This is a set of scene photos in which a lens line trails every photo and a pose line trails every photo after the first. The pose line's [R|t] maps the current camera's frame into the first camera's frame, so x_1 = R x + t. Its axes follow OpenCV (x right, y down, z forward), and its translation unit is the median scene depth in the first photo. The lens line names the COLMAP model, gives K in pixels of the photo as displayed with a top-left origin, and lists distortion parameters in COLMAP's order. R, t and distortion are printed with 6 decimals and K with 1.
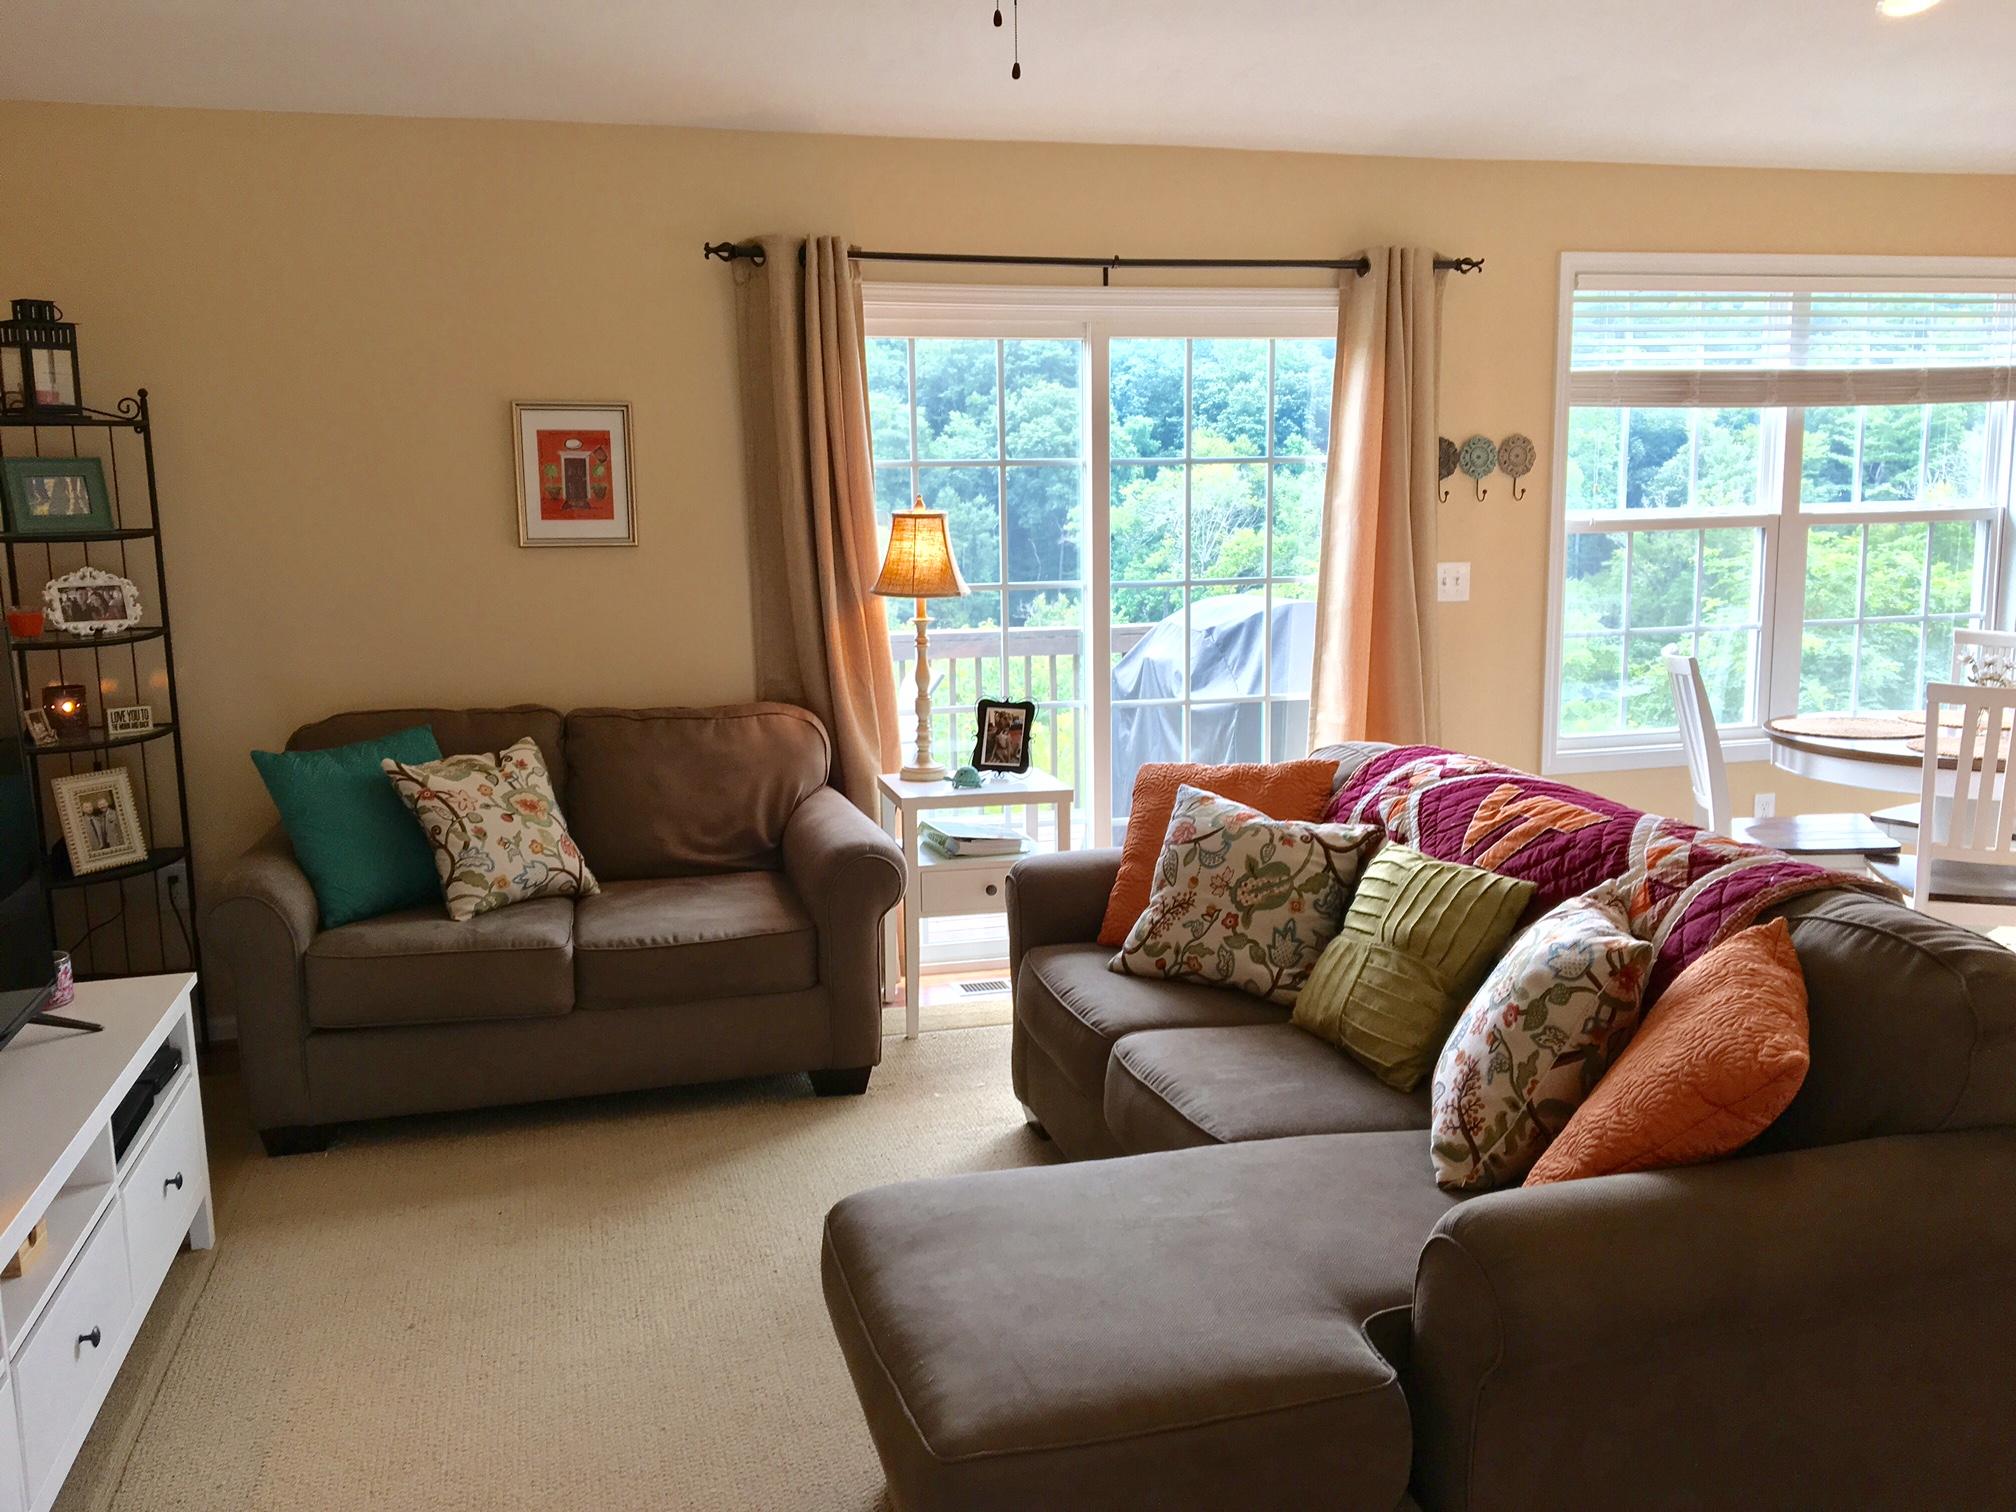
lens RADIAL K [[1714.8, 0, 1007.0], [0, 1714.8, 752.9], [0, 0, 1]] dist [0.095146, -0.129460]
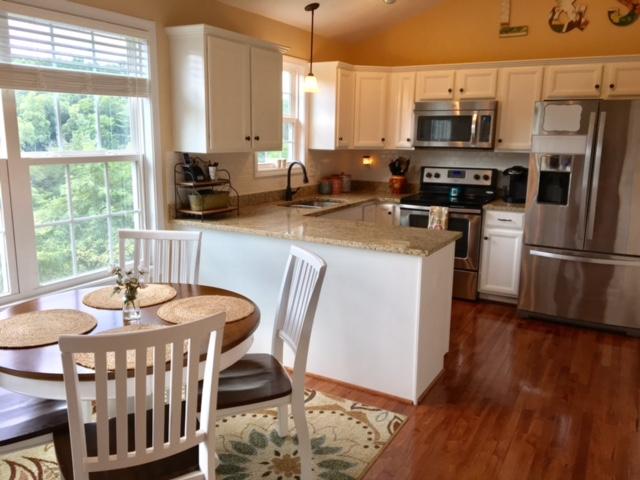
lens RADIAL K [[544.4, 0, 317.1], [0, 544.4, 238.4], [0, 0, 1]] dist [0.095146, -0.129460]
pose [[0.710633, -0.101203, 0.696246, 0.284202], [0.075497, 0.994855, 0.067550, -0.077071], [-0.699501, 0.004562, 0.714617, 0.446774]]
